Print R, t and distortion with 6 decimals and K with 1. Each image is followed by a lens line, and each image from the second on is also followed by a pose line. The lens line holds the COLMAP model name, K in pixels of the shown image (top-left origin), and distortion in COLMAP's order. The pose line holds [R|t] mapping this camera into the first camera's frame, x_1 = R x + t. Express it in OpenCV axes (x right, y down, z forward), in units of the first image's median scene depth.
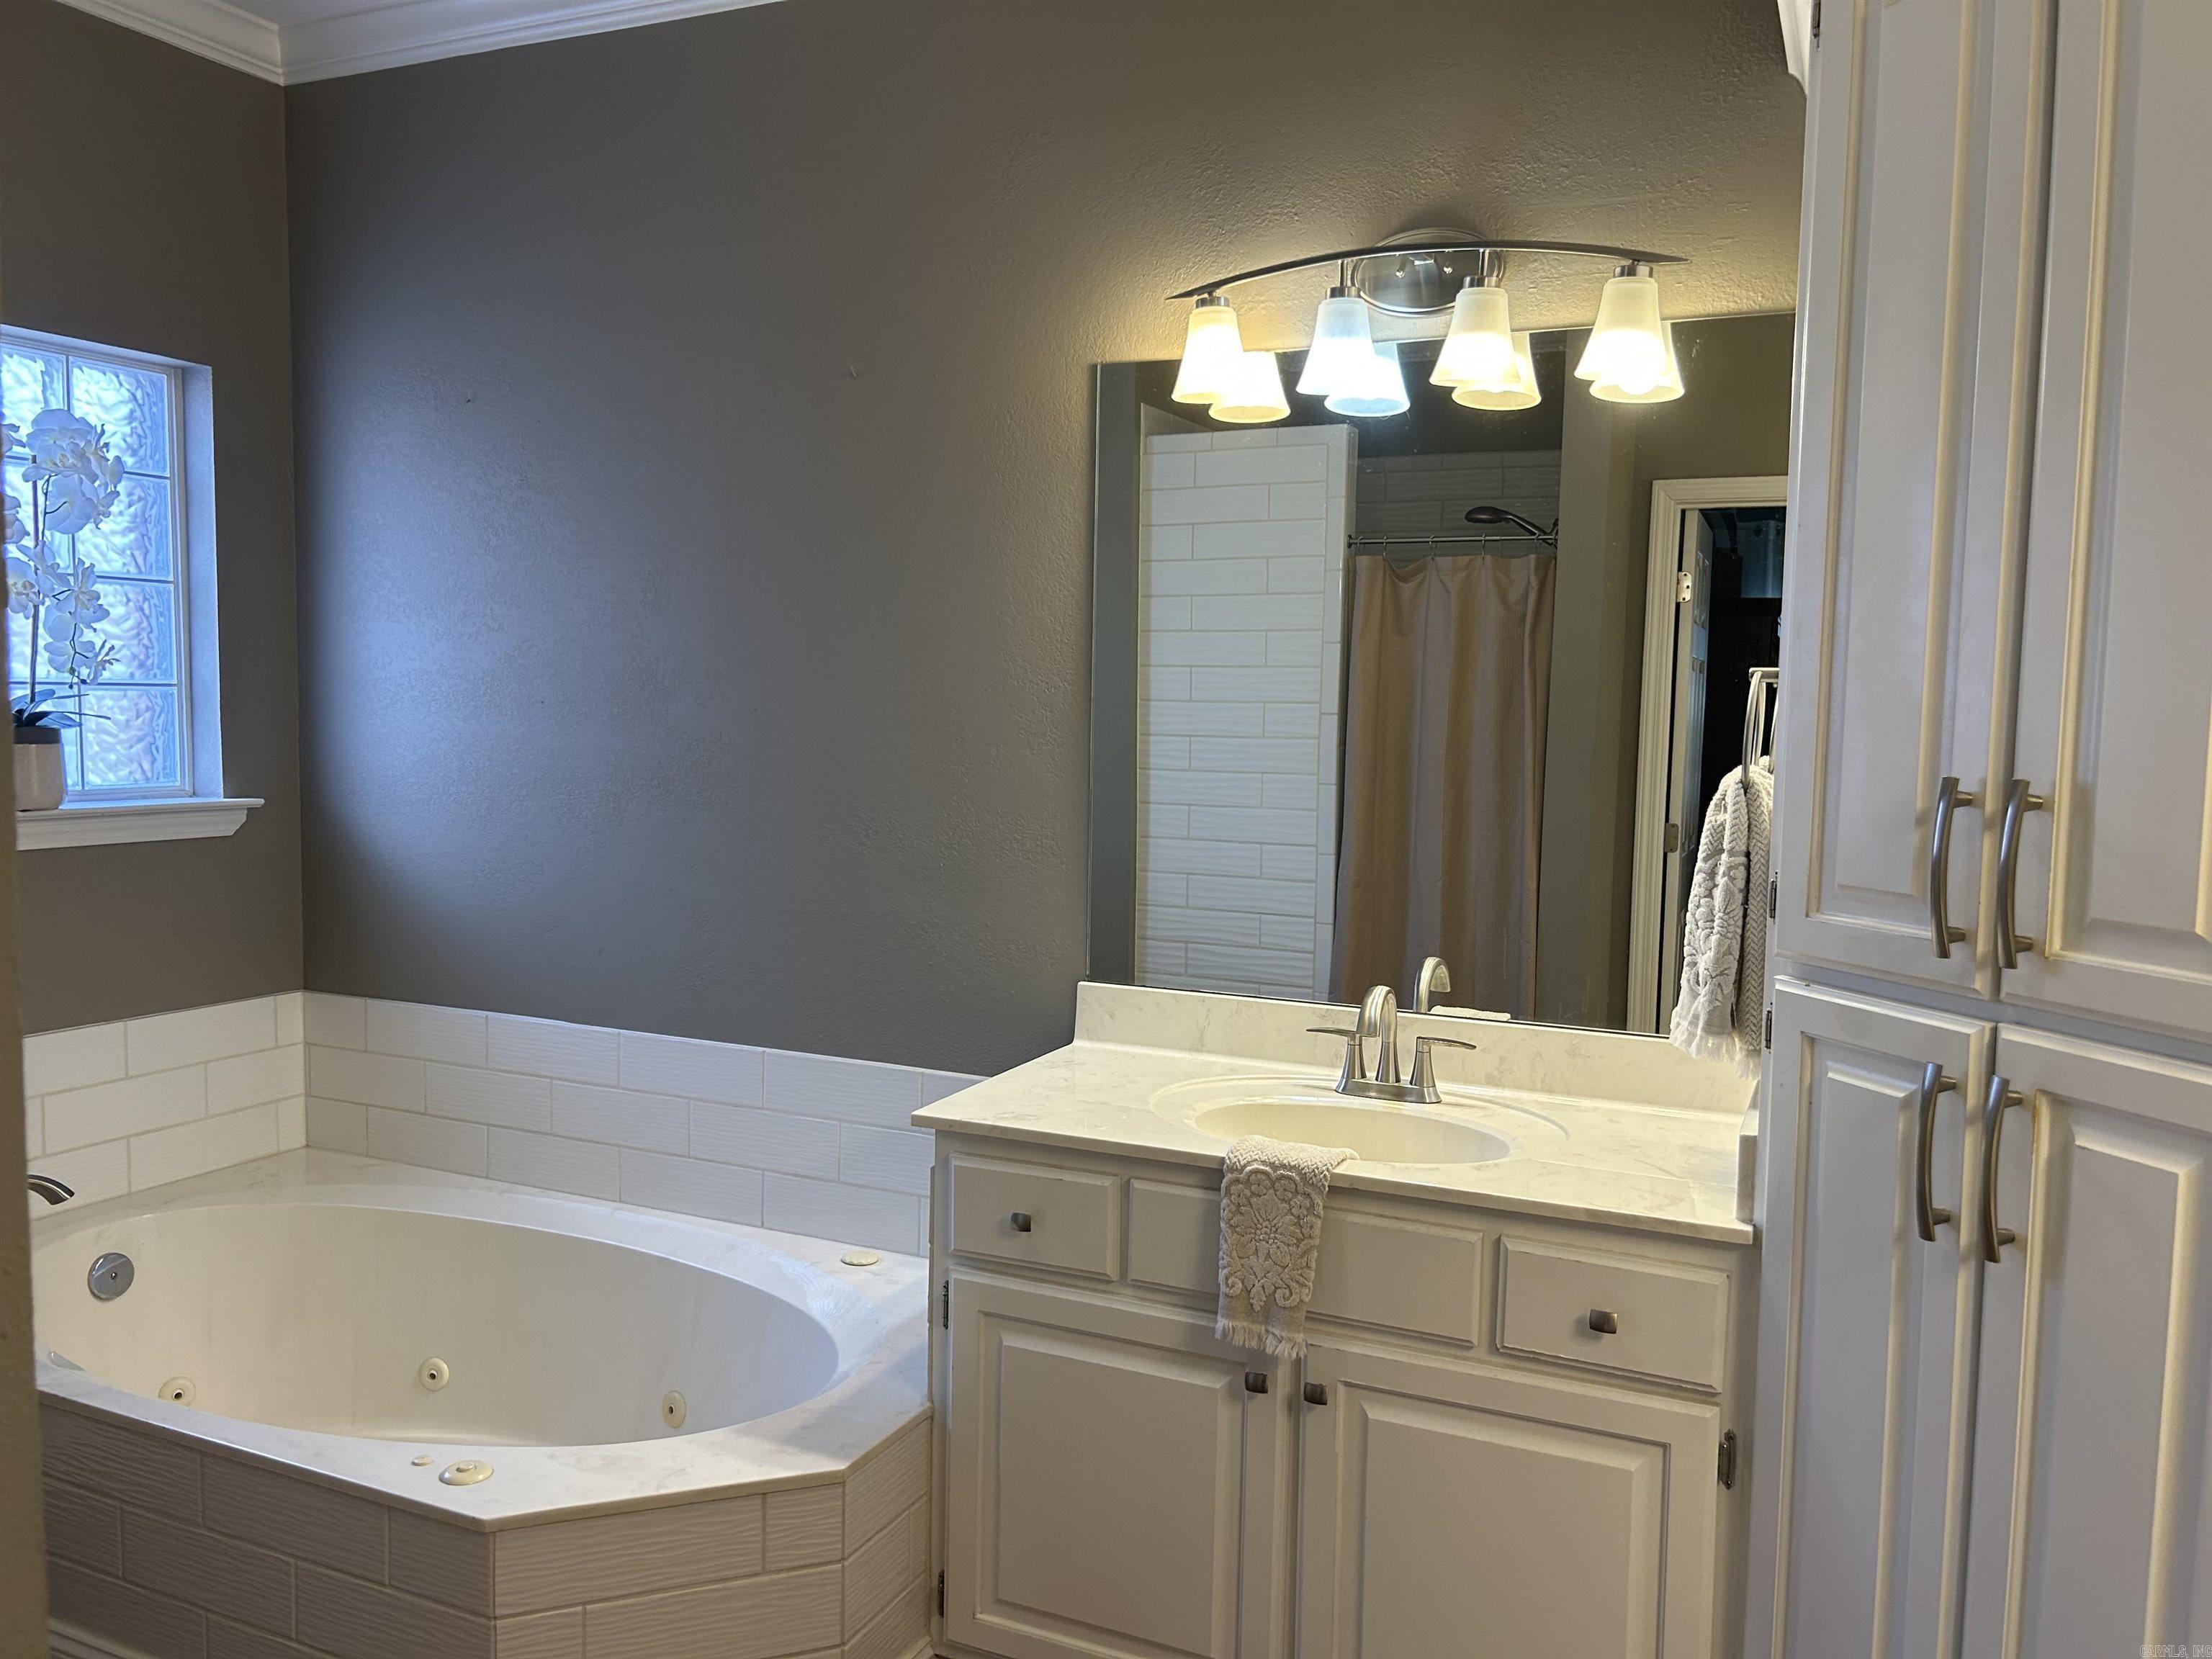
lens RADIAL K [[1693.5, 0, 1088.0], [0, 1693.5, 840.5], [0, 0, 1]] dist [0.071852, -0.097846]
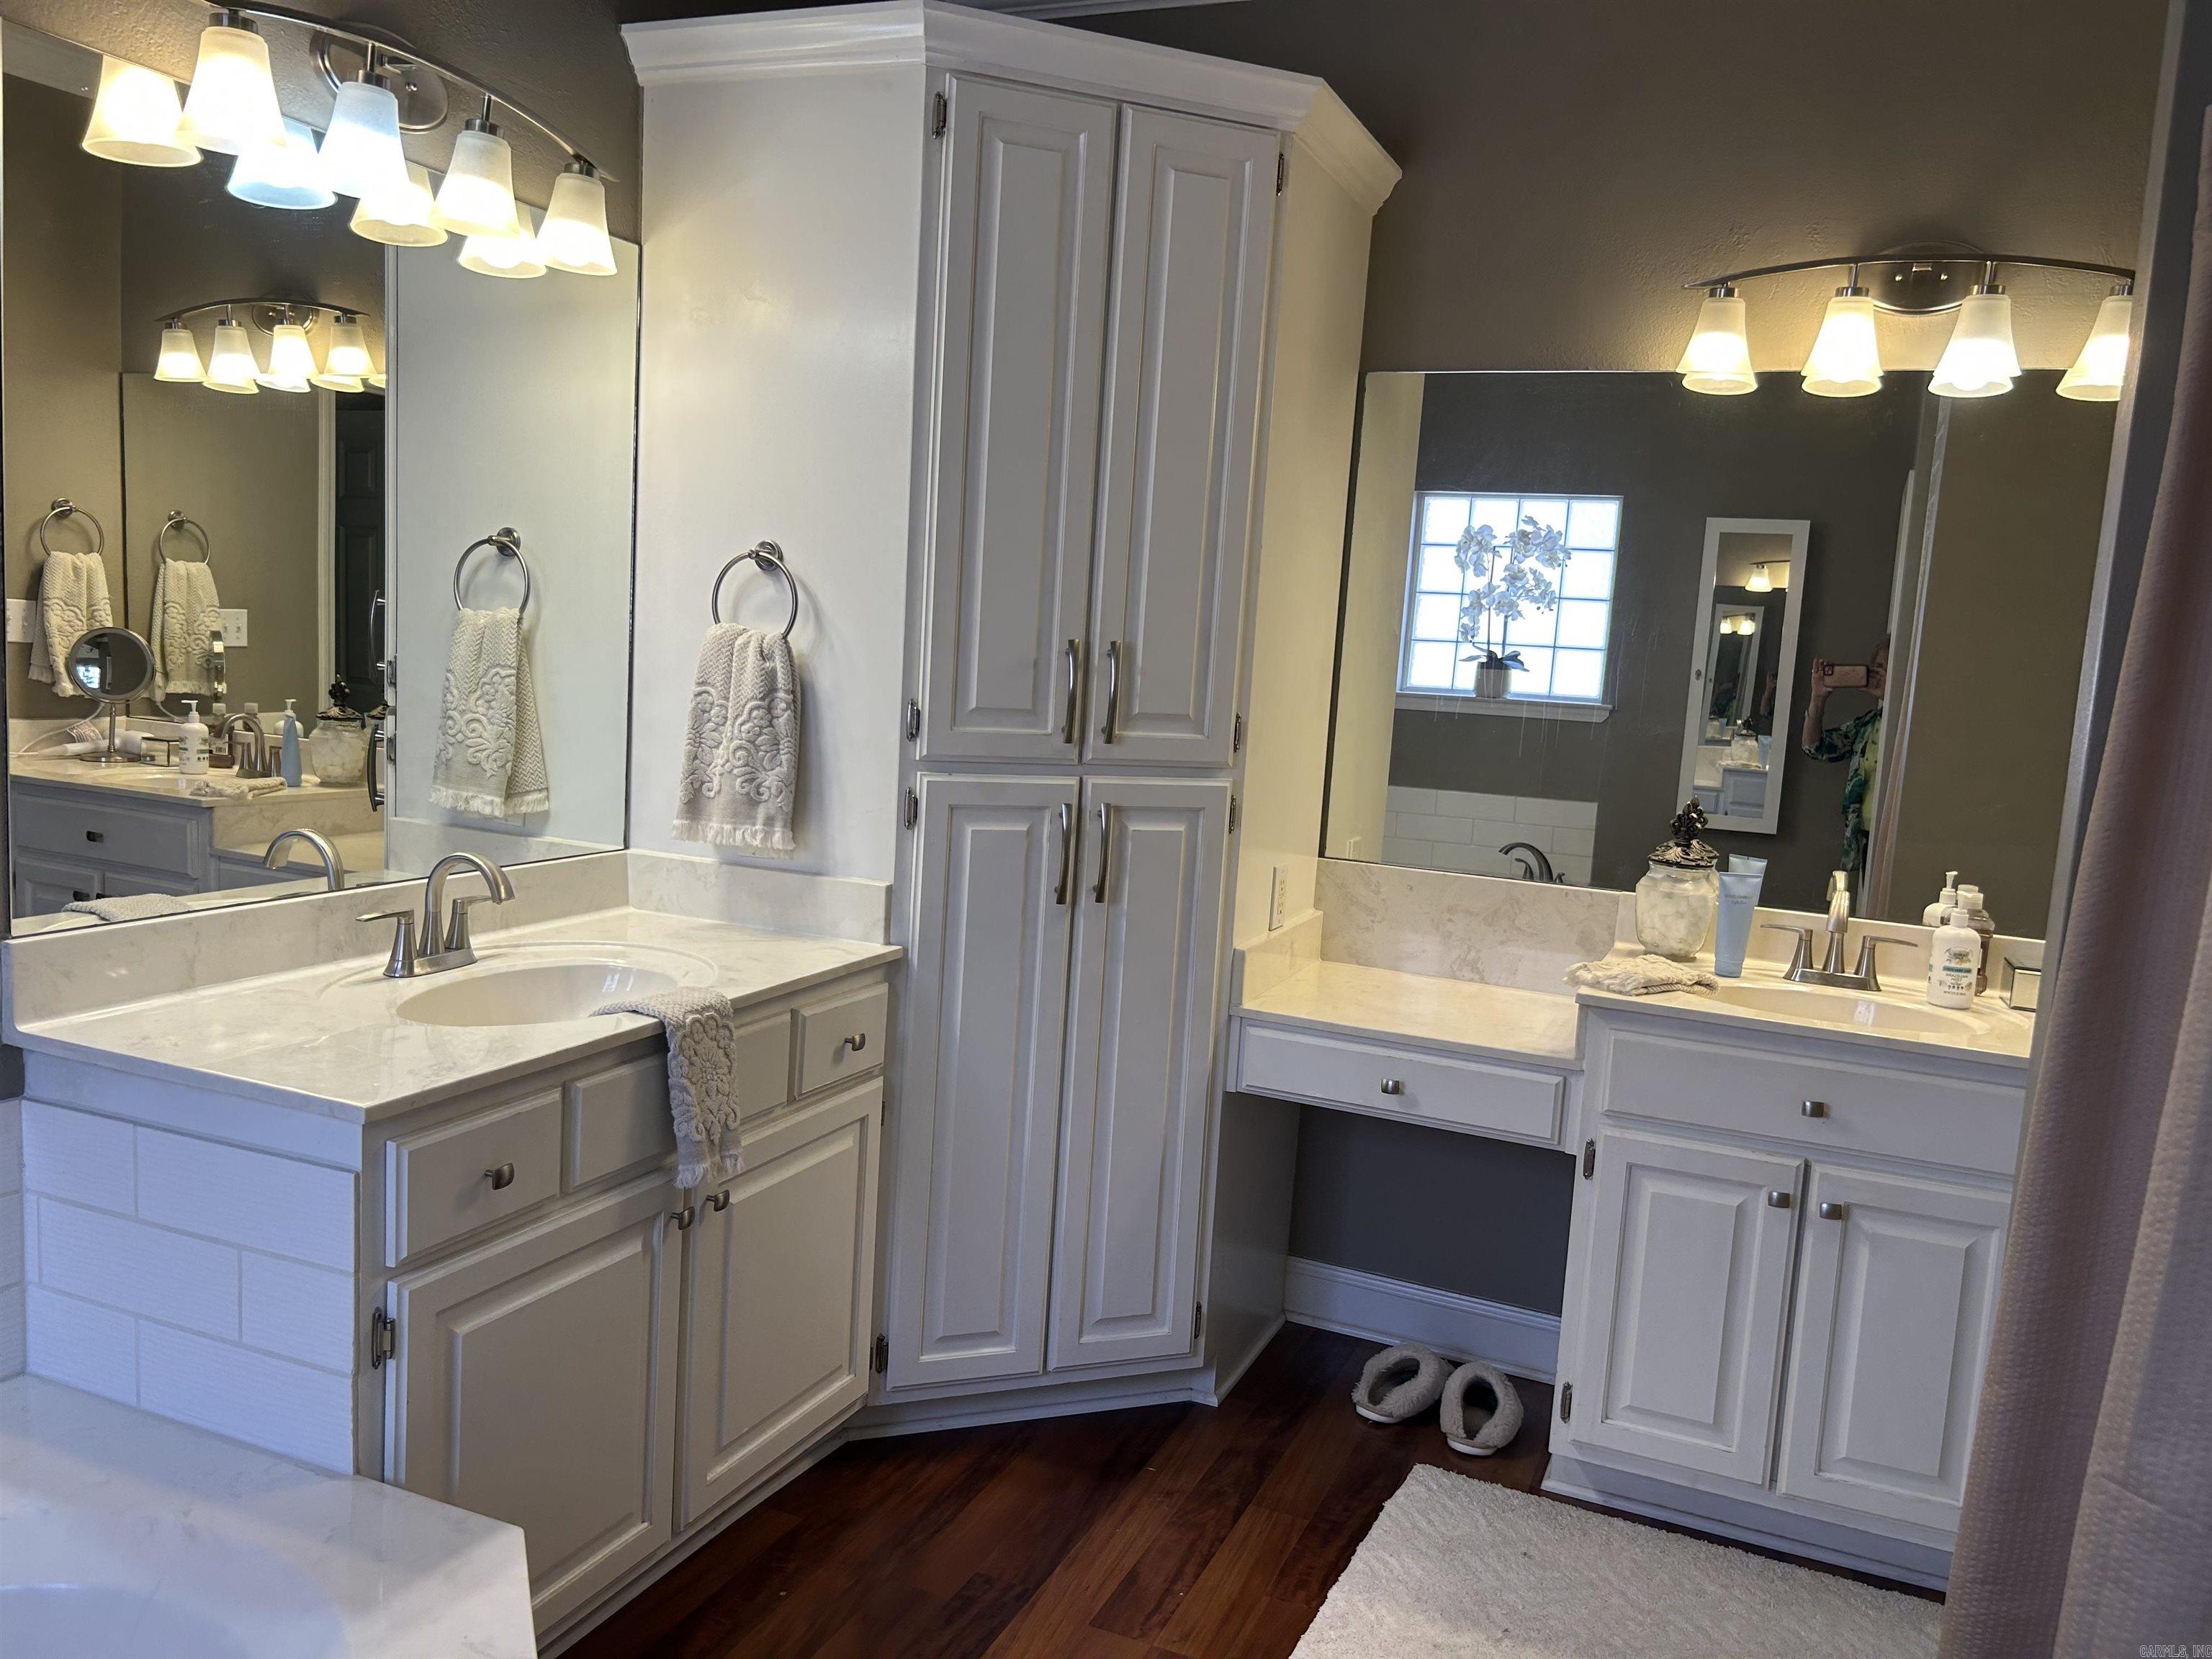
lens RADIAL K [[1693.5, 0, 1088.0], [0, 1693.5, 840.5], [0, 0, 1]] dist [0.071852, -0.097846]
pose [[-0.024381, -0.146436, 0.988920, -0.910184], [0.019204, 0.988963, 0.146916, -0.064187], [-0.999518, 0.022573, -0.021299, 0.759492]]
